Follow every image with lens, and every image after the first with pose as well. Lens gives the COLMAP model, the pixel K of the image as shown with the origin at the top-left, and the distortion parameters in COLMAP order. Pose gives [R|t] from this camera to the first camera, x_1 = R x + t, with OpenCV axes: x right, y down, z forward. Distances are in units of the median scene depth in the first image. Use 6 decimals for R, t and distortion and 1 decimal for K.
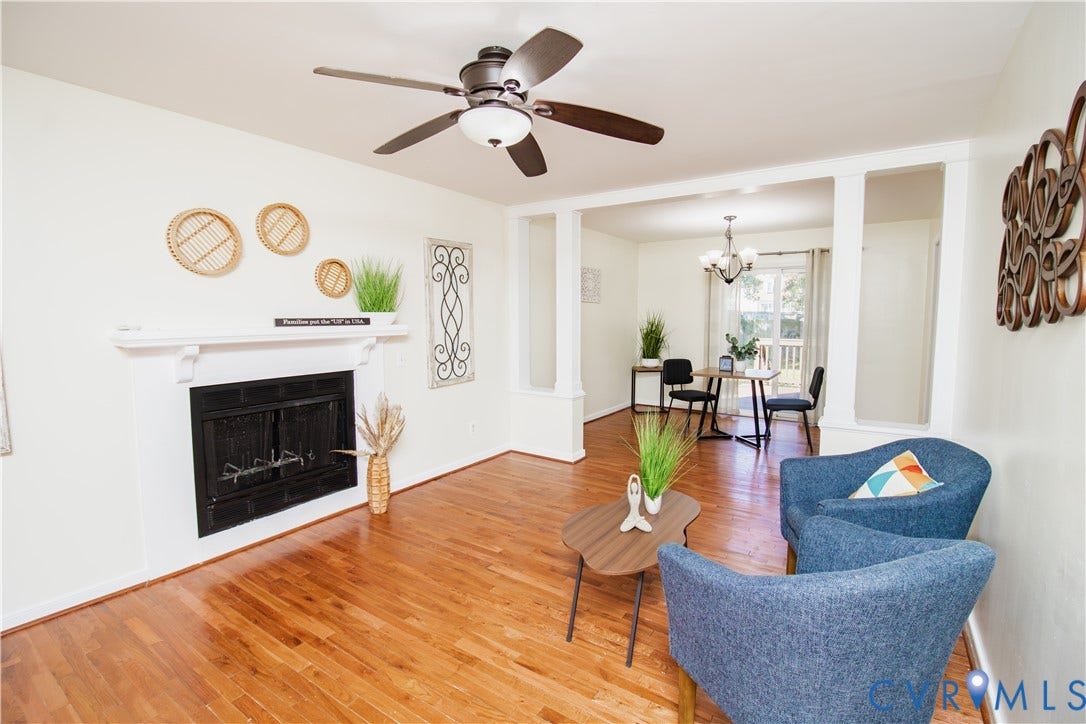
lens RADIAL K [[504.5, 0, 546.3], [0, 504.5, 357.9], [0, 0, 1]] dist [-0.014912, -0.003958]
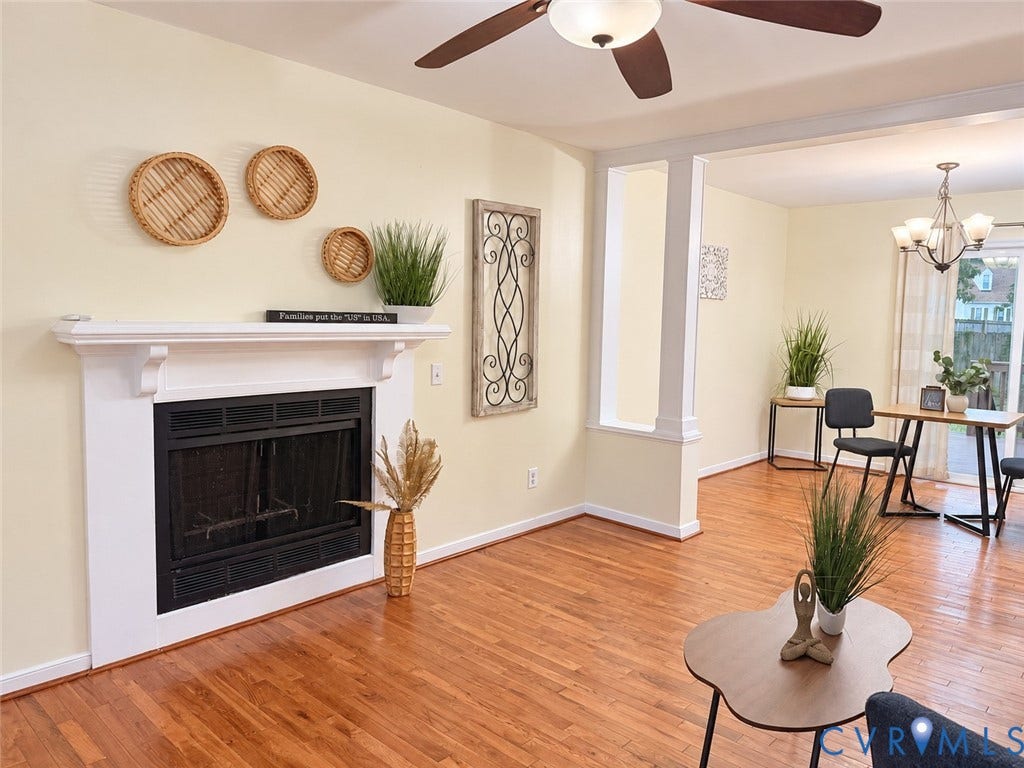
lens RADIAL K [[722.9, 0, 515.6], [0, 722.9, 378.9], [0, 0, 1]] dist [0.022551, -0.028712]
pose [[0.987961, 0.032349, -0.151285, -0.035286], [-0.032547, 0.999470, 0.001168, 0.004895], [0.151242, 0.003770, 0.988490, 0.039216]]
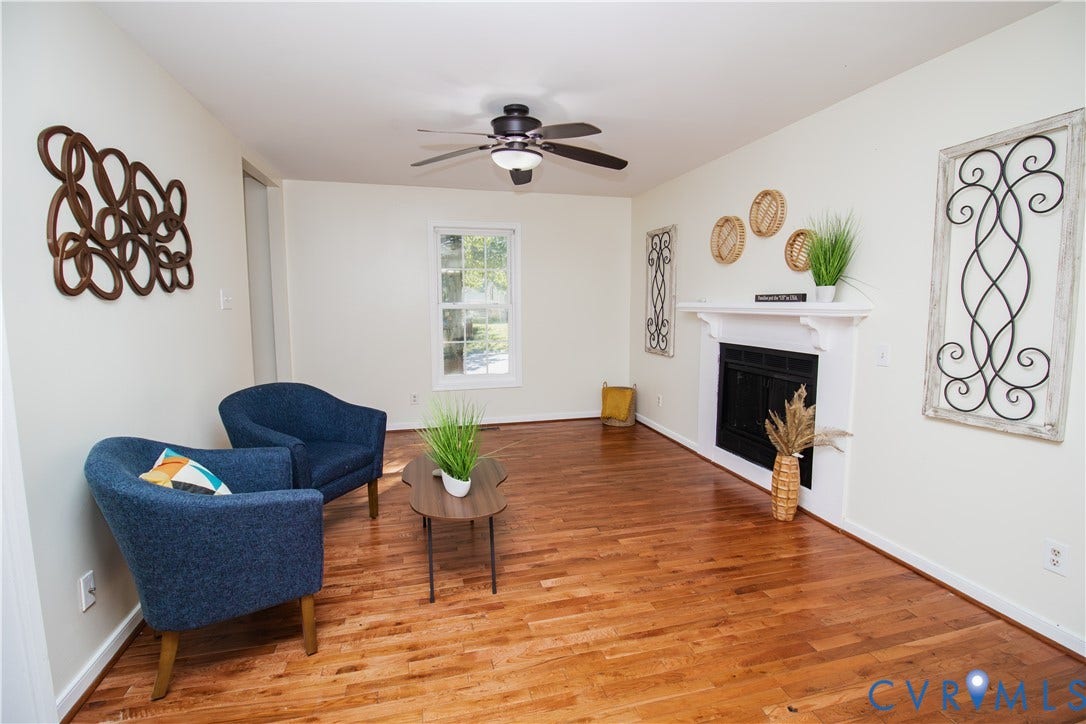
lens RADIAL K [[504.5, 0, 548.7], [0, 504.5, 350.2], [0, 0, 1]] dist [-0.014912, -0.003958]
pose [[-0.662084, 0.068558, -0.746287, 0.591780], [-0.067972, 0.986209, 0.150901, -0.086692], [0.746340, 0.150636, -0.648294, 1.286977]]
